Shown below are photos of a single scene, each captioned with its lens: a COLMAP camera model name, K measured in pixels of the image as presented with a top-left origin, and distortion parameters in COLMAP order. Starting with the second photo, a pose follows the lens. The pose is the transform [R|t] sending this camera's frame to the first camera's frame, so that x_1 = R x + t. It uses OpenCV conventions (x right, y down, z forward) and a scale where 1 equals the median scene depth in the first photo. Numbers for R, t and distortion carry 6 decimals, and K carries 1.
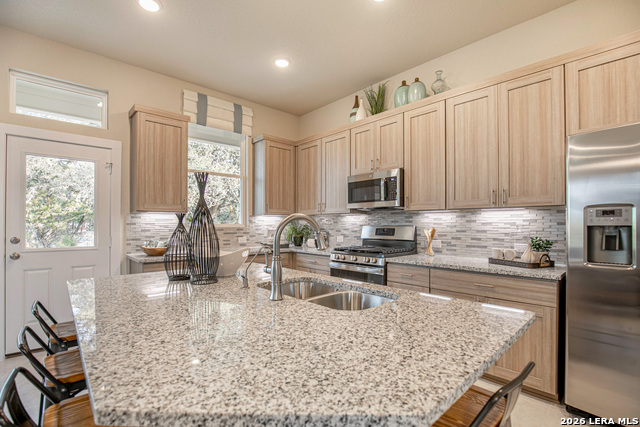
lens RADIAL K [[298.9, 0, 322.6], [0, 298.9, 223.7], [0, 0, 1]] dist [-0.033397, 0.005785]
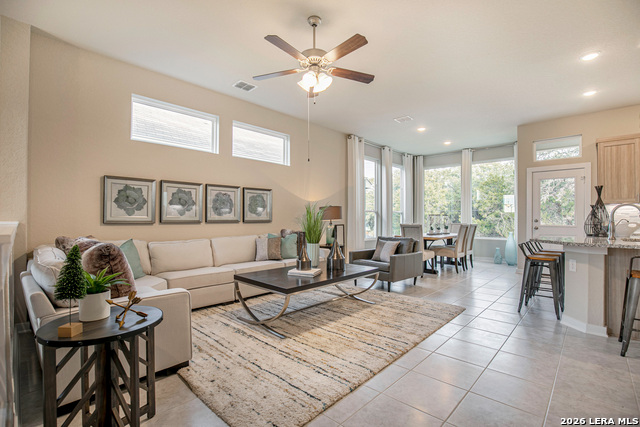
lens RADIAL K [[298.9, 0, 323.1], [0, 298.9, 217.4], [0, 0, 1]] dist [-0.033397, 0.005785]
pose [[0.079290, -0.004171, -0.996843, 0.820845], [-0.001356, 0.999990, -0.004292, 0.038010], [0.996851, 0.001692, 0.079284, -0.621711]]
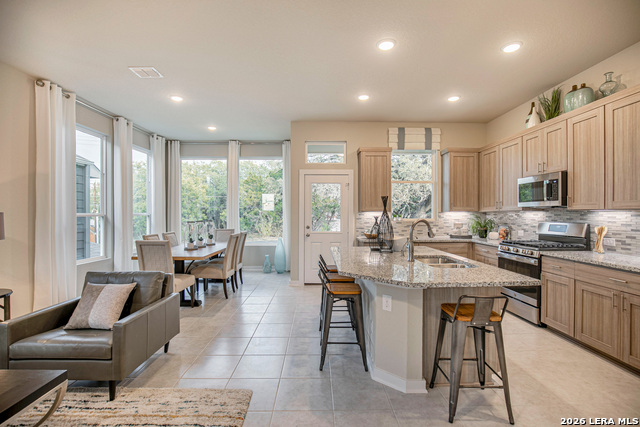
lens RADIAL K [[298.9, 0, 322.4], [0, 298.9, 214.7], [0, 0, 1]] dist [-0.033397, 0.005785]
pose [[0.749399, 0.002323, -0.662115, 0.309731], [0.001165, 0.999988, 0.004826, -0.031222], [0.662118, -0.004388, 0.749387, -0.392247]]
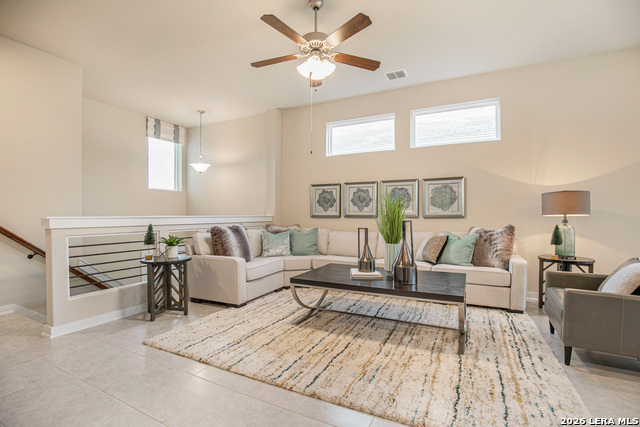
lens RADIAL K [[298.9, 0, 321.7], [0, 298.9, 215.0], [0, 0, 1]] dist [-0.033397, 0.005785]
pose [[-0.937696, -0.000905, -0.347455, 0.213719], [-0.001727, 0.999996, 0.002055, 0.042920], [0.347452, 0.002527, -0.937694, 0.208758]]
